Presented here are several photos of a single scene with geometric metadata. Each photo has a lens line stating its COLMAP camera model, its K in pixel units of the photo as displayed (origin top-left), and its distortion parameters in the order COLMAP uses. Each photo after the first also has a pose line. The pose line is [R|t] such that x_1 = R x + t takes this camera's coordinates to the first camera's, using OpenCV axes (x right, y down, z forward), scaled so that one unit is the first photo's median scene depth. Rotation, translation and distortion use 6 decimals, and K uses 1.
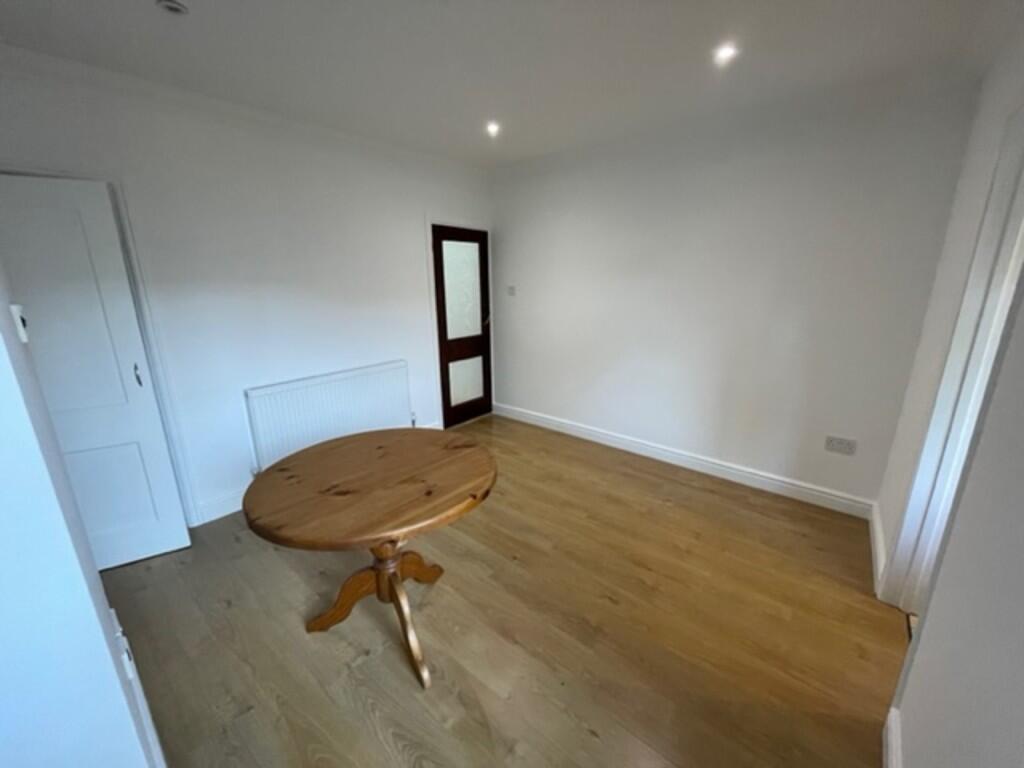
lens RADIAL K [[412.2, 0, 512.0], [0, 412.2, 384.0], [0, 0, 1]] dist [-0.000185, -0.000306]
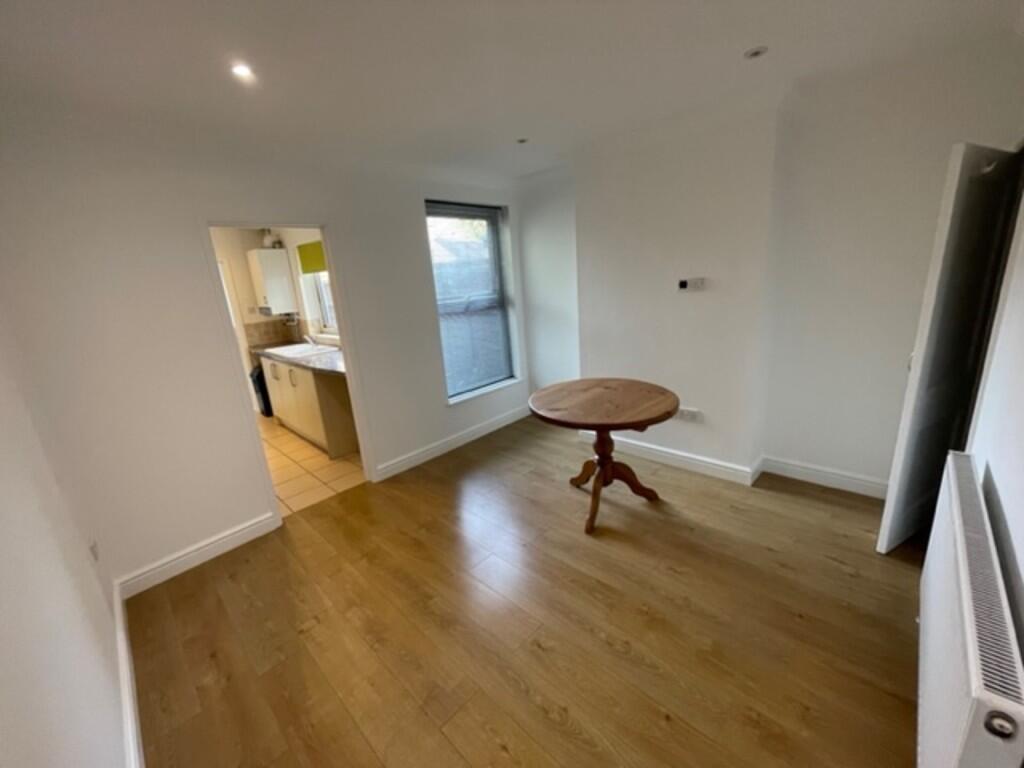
lens RADIAL K [[412.2, 0, 512.0], [0, 412.2, 384.0], [0, 0, 1]] dist [-0.000185, -0.000306]
pose [[-0.993587, 0.068651, 0.089845, -0.073075], [0.104322, 0.863052, 0.494225, -0.409281], [-0.043612, 0.500428, -0.864679, 1.443997]]
